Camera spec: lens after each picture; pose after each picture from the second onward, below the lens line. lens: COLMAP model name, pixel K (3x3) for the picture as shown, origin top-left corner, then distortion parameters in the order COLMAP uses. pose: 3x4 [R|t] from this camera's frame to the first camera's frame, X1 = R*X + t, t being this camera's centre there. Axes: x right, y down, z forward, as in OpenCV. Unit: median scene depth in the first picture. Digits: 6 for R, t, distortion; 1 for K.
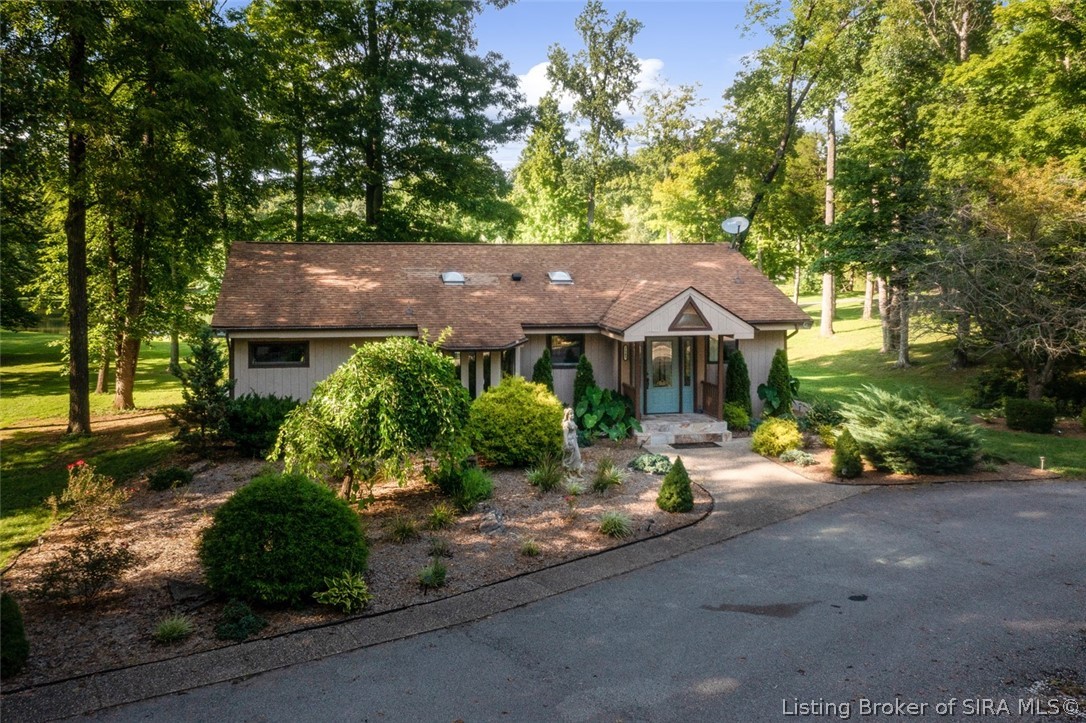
lens RADIAL K [[874.2, 0, 441.7], [0, 874.2, 296.0], [0, 0, 1]] dist [0.005188, -0.046736]
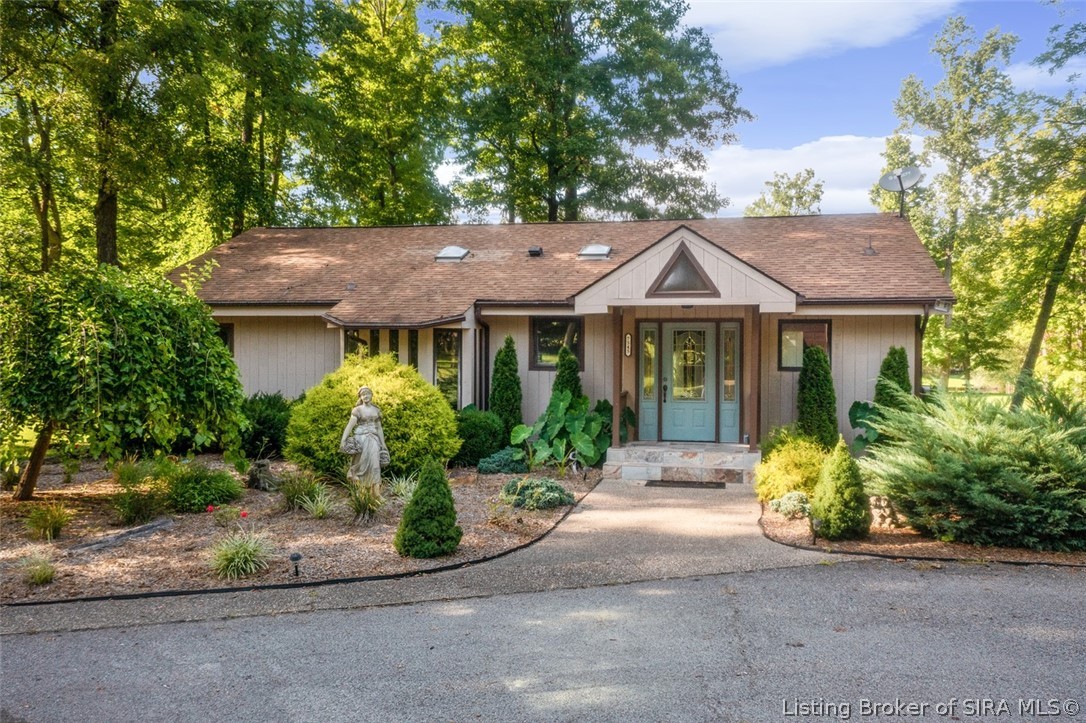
lens RADIAL K [[867.3, 0, 533.8], [0, 867.3, 377.7], [0, 0, 1]] dist [-0.015938, -0.005988]
pose [[0.935531, 0.026745, -0.352232, 0.382186], [-0.030976, 0.999500, -0.006381, 0.097928], [0.351885, 0.016881, 0.935891, 0.369196]]
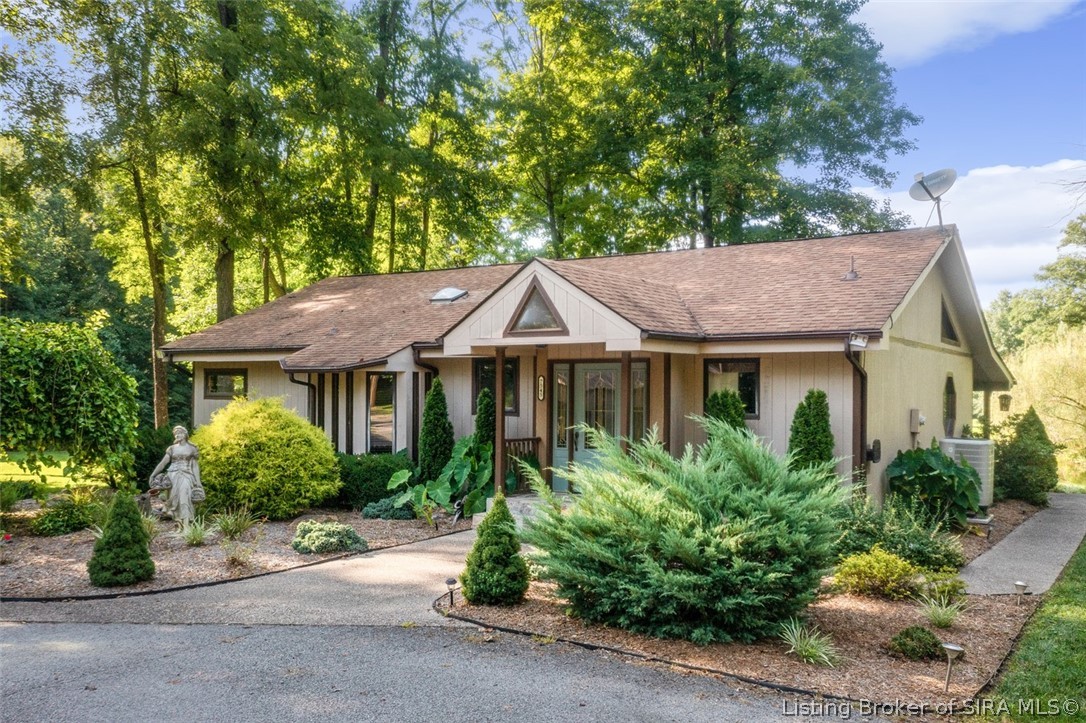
lens RADIAL K [[922.0, 0, 540.4], [0, 922.0, 387.0], [0, 0, 1]] dist [-0.032252, 0.002892]
pose [[0.755398, 0.011927, -0.655157, 0.645773], [-0.045222, 0.998399, -0.033965, 0.087928], [0.653704, 0.055285, 0.754729, 0.520597]]
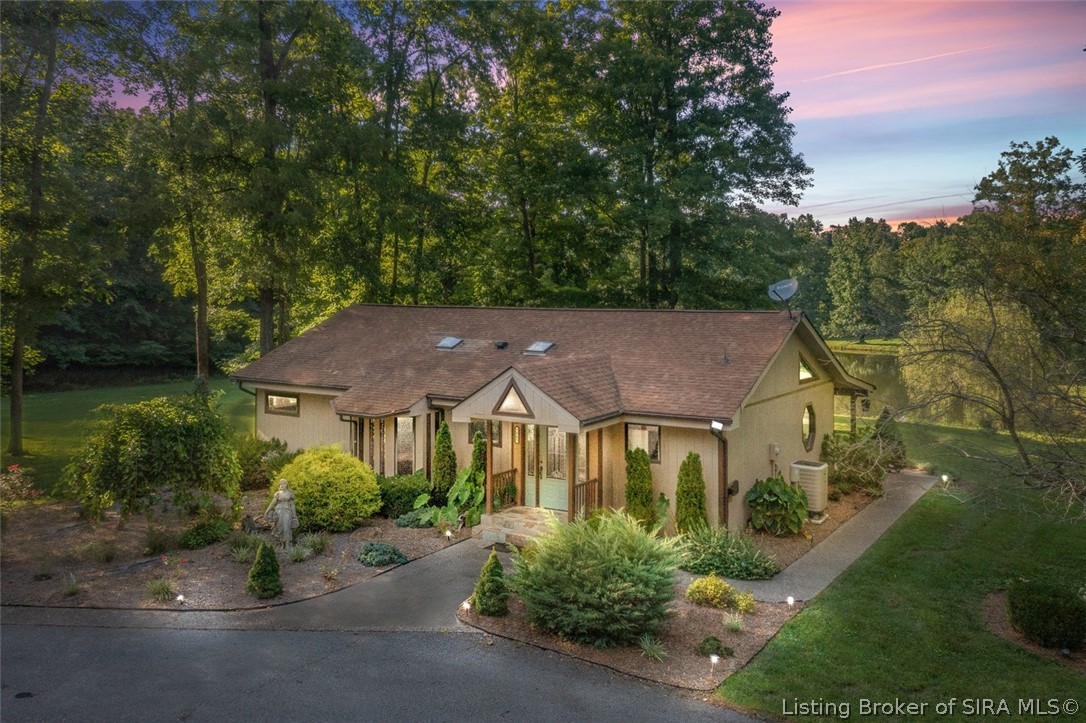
lens RADIAL K [[889.0, 0, 533.7], [0, 889.0, 266.8], [0, 0, 1]] dist [-0.051375, 0.054856]
pose [[0.768343, -0.011135, -0.639941, 0.827346], [-0.038946, 0.997182, -0.064112, -0.051166], [0.638852, 0.074183, 0.765745, 0.301710]]
